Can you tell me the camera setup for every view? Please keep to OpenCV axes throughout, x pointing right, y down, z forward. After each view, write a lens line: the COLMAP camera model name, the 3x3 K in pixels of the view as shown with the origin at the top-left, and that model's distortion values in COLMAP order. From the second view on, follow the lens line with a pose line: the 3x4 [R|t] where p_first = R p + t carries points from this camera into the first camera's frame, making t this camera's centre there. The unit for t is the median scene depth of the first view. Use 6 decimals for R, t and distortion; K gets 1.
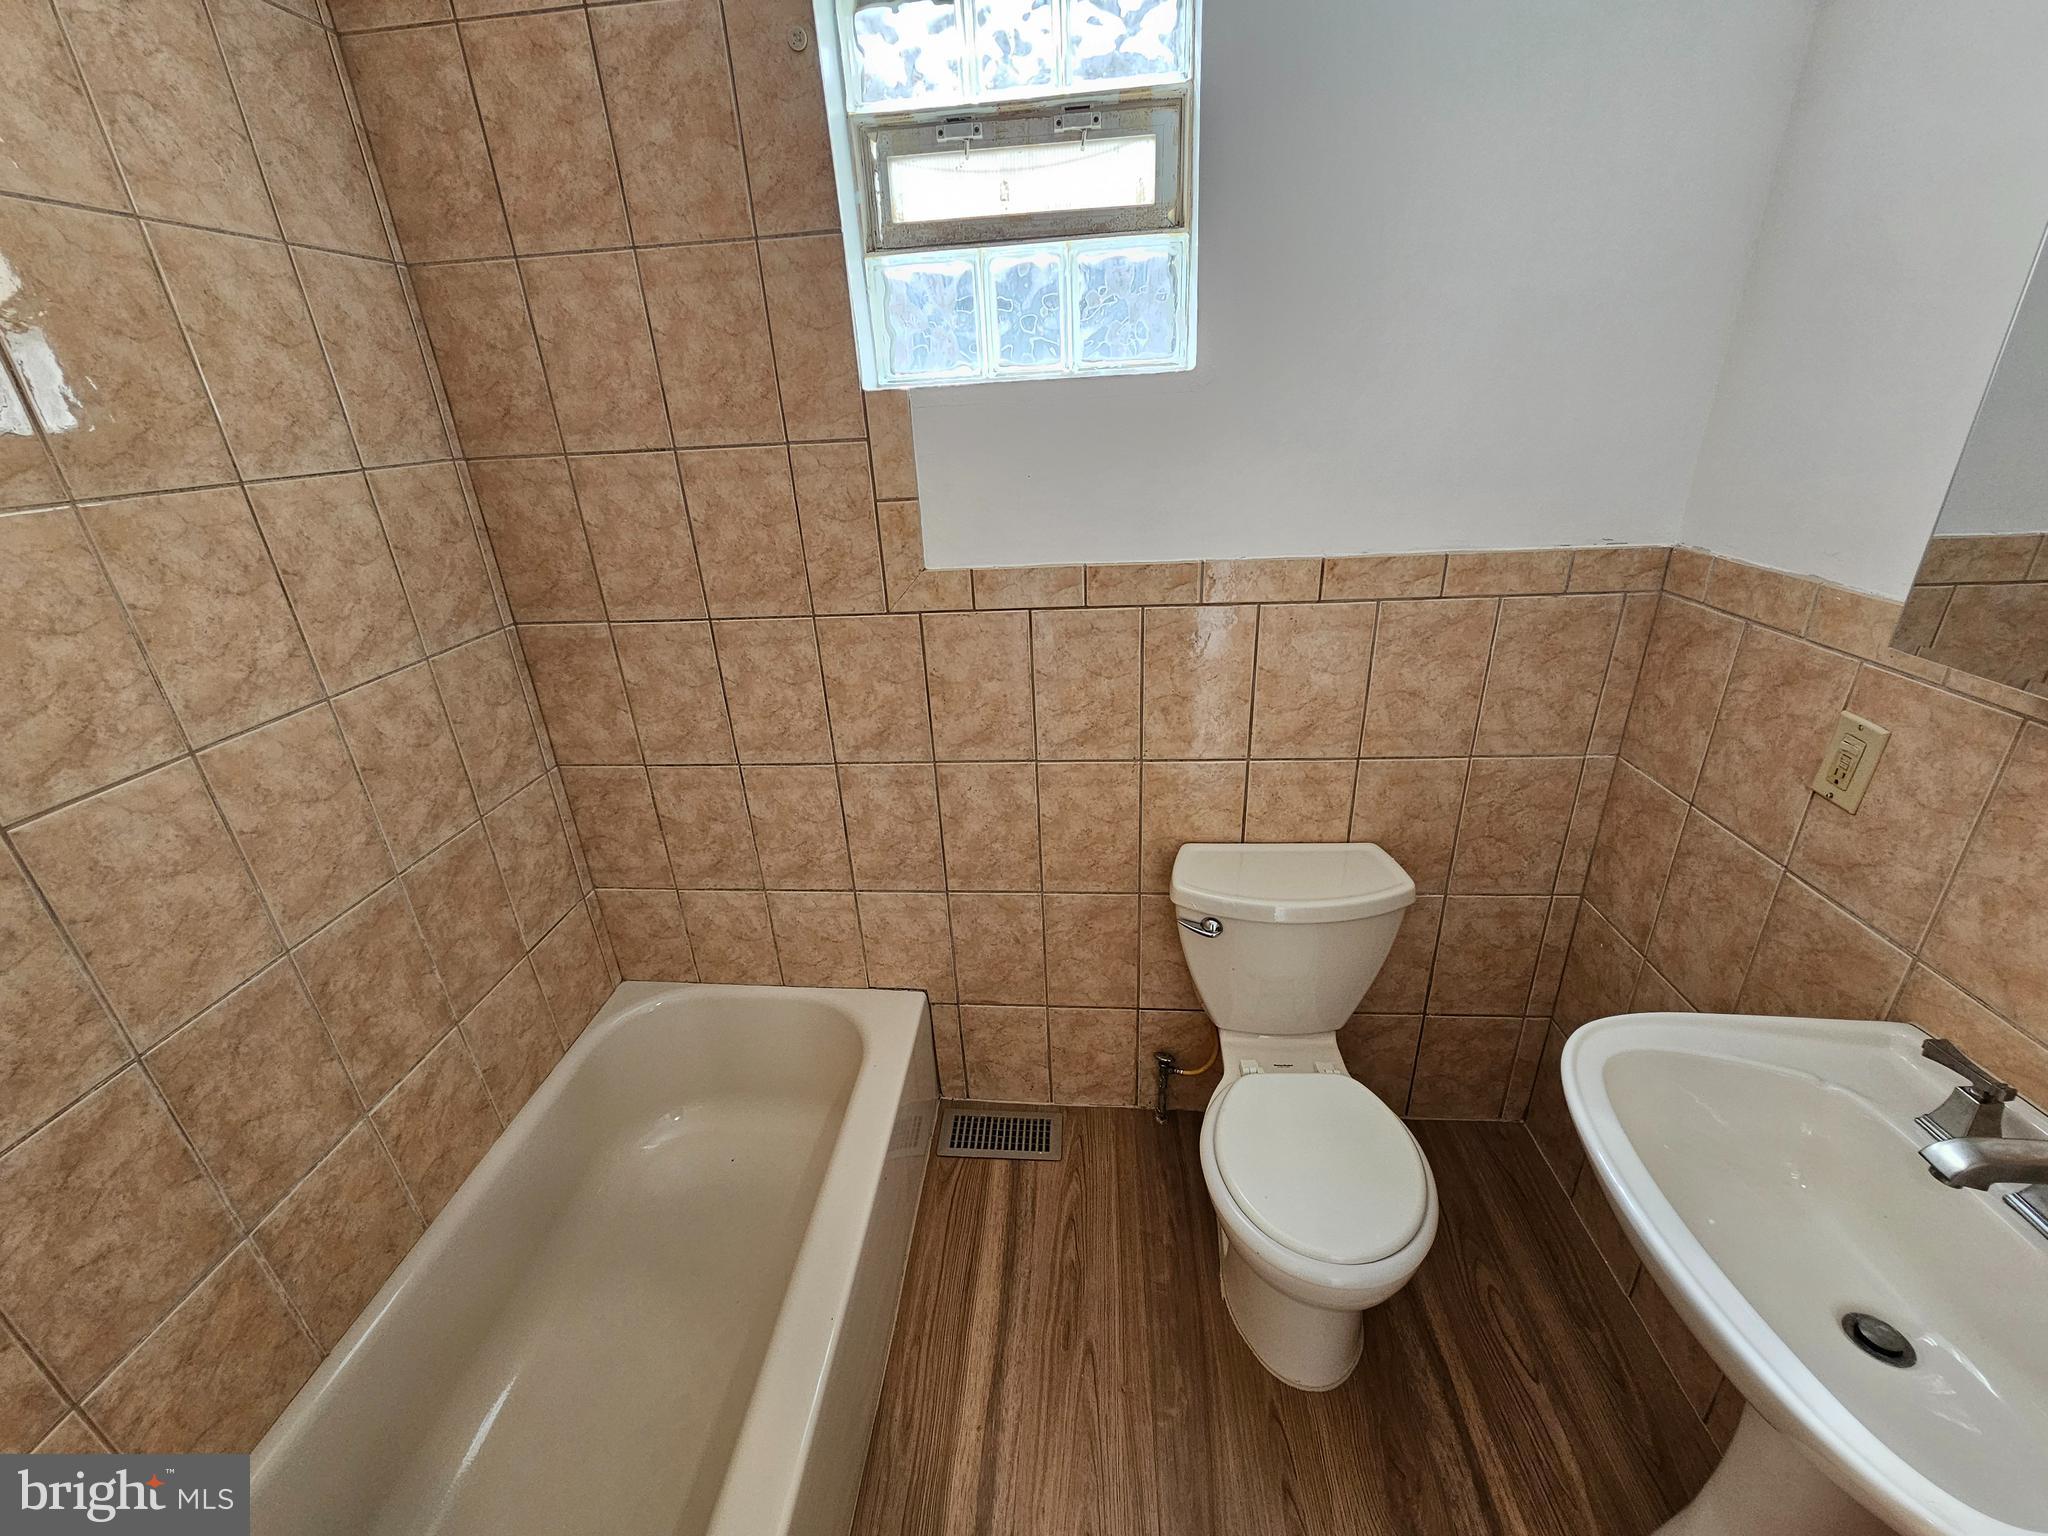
lens RADIAL K [[841.8, 0, 1015.5], [0, 841.8, 763.1], [0, 0, 1]] dist [0.002470, 0.000366]
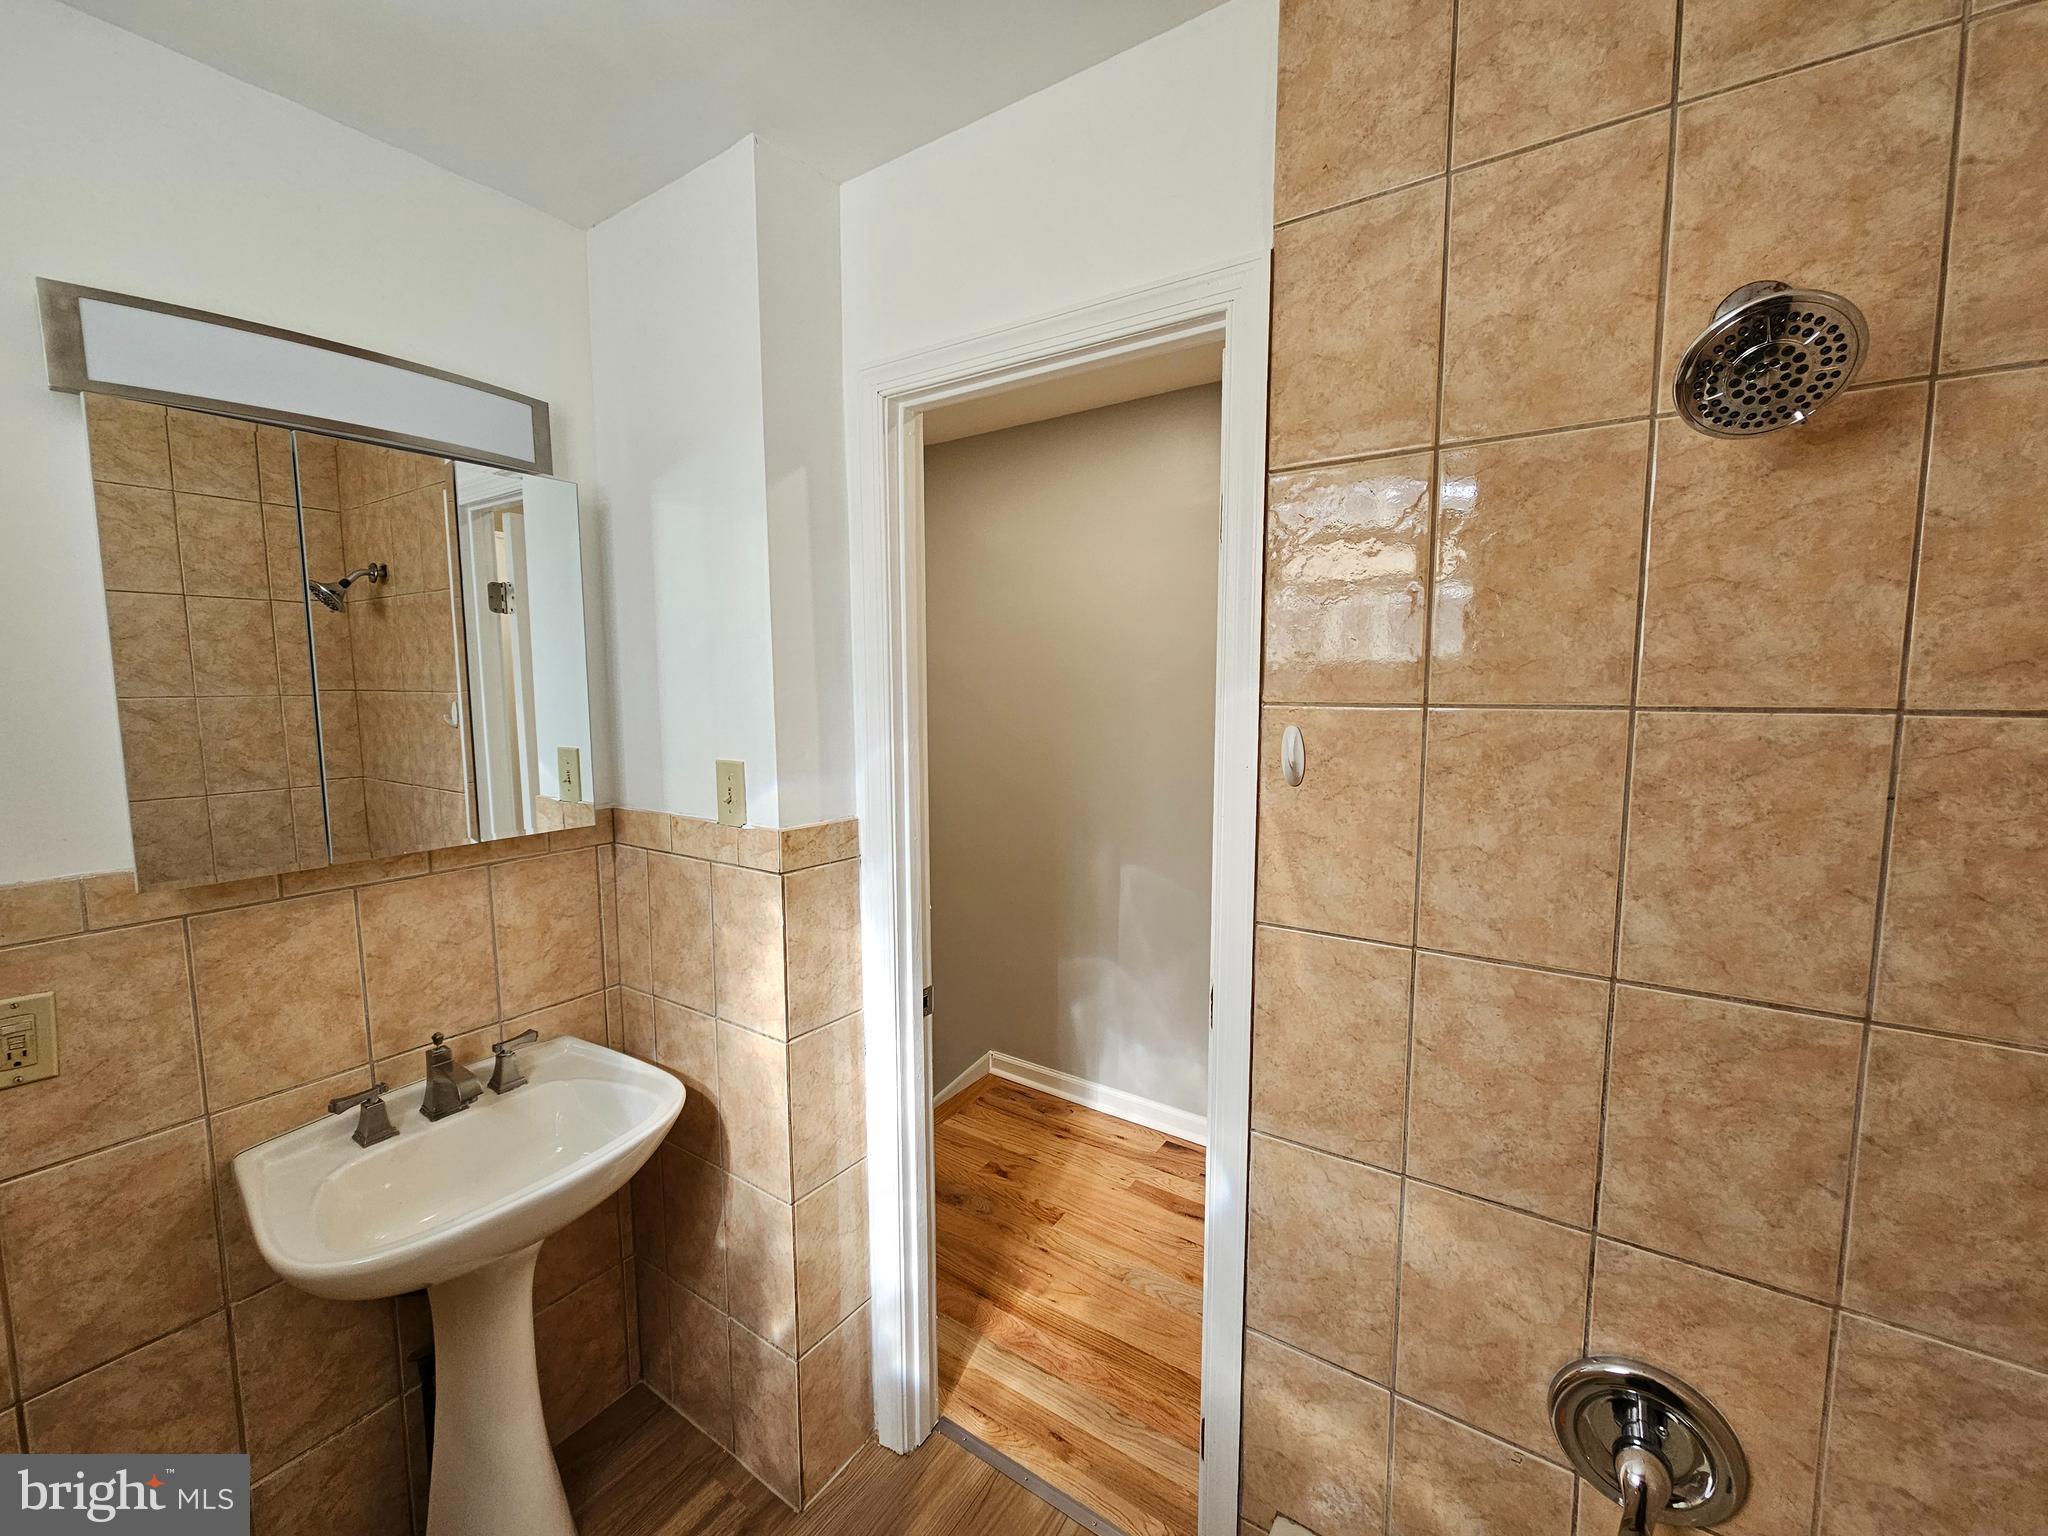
lens RADIAL K [[841.8, 0, 1015.5], [0, 841.8, 763.1], [0, 0, 1]] dist [0.002470, 0.000366]
pose [[-0.870269, 0.006295, 0.492536, -0.619352], [0.242261, 0.876093, 0.416858, -0.473647], [-0.428884, 0.482101, -0.763961, 1.222052]]
